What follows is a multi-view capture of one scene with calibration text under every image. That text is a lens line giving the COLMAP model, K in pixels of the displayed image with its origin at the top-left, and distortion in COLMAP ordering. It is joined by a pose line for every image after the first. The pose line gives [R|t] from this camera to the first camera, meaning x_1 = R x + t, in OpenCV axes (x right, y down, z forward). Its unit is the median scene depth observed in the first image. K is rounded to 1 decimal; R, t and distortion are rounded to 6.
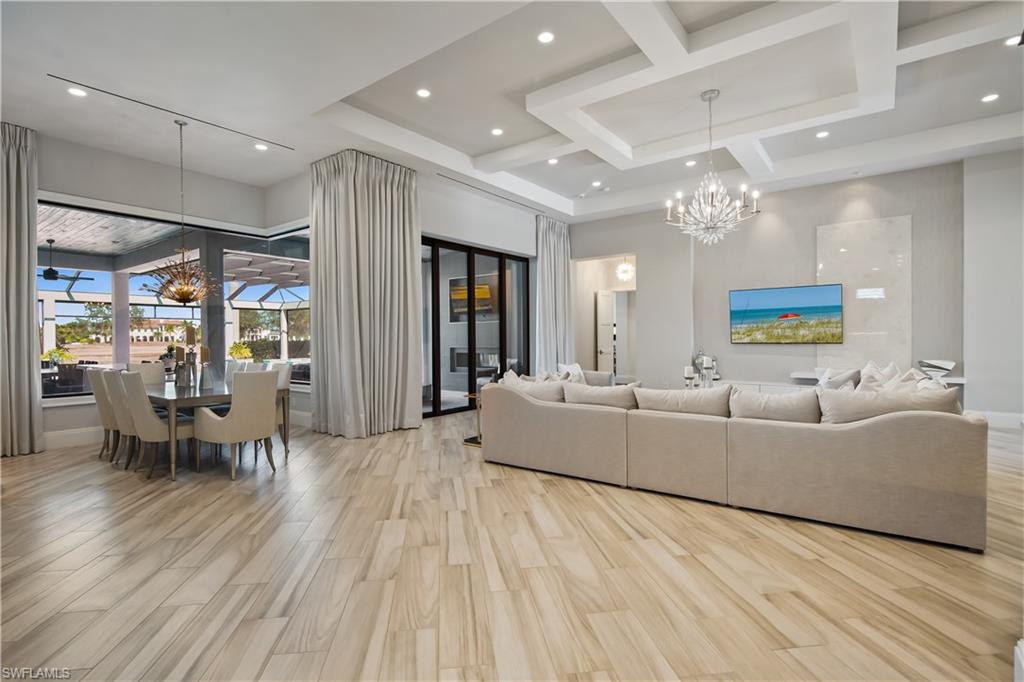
lens RADIAL K [[495.3, 0, 504.9], [0, 495.3, 347.5], [0, 0, 1]] dist [0.000714, -0.003723]
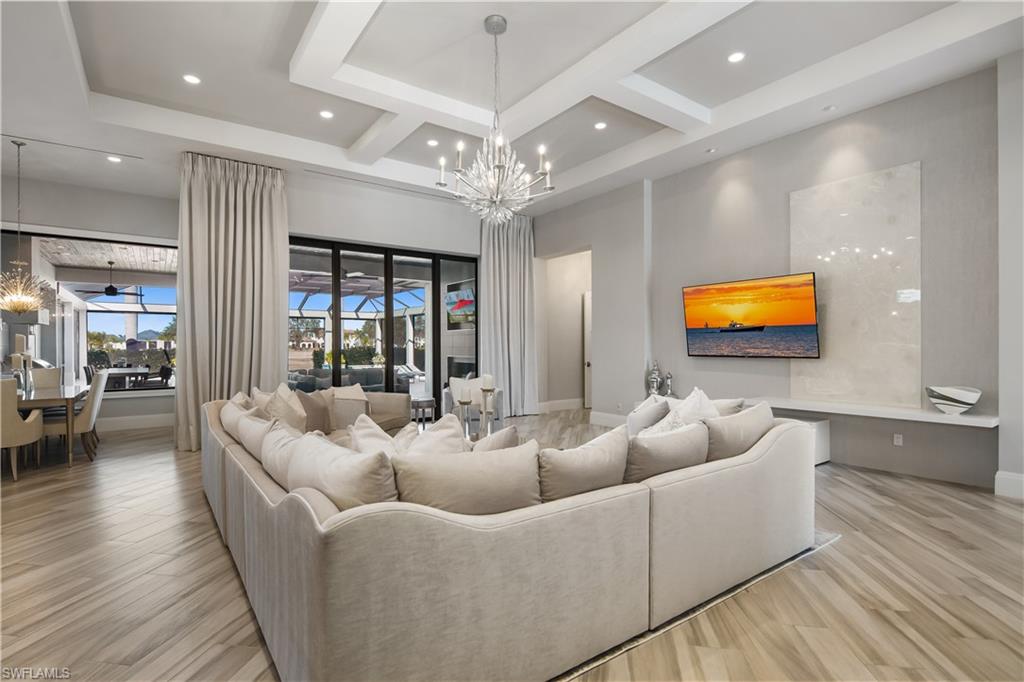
lens RADIAL K [[495.3, 0, 507.8], [0, 495.3, 352.1], [0, 0, 1]] dist [0.000714, -0.003723]
pose [[0.956017, 0.008893, -0.293177, 0.476175], [-0.010932, 0.999926, -0.005316, -0.008389], [0.293108, 0.008287, 0.956043, 0.216152]]
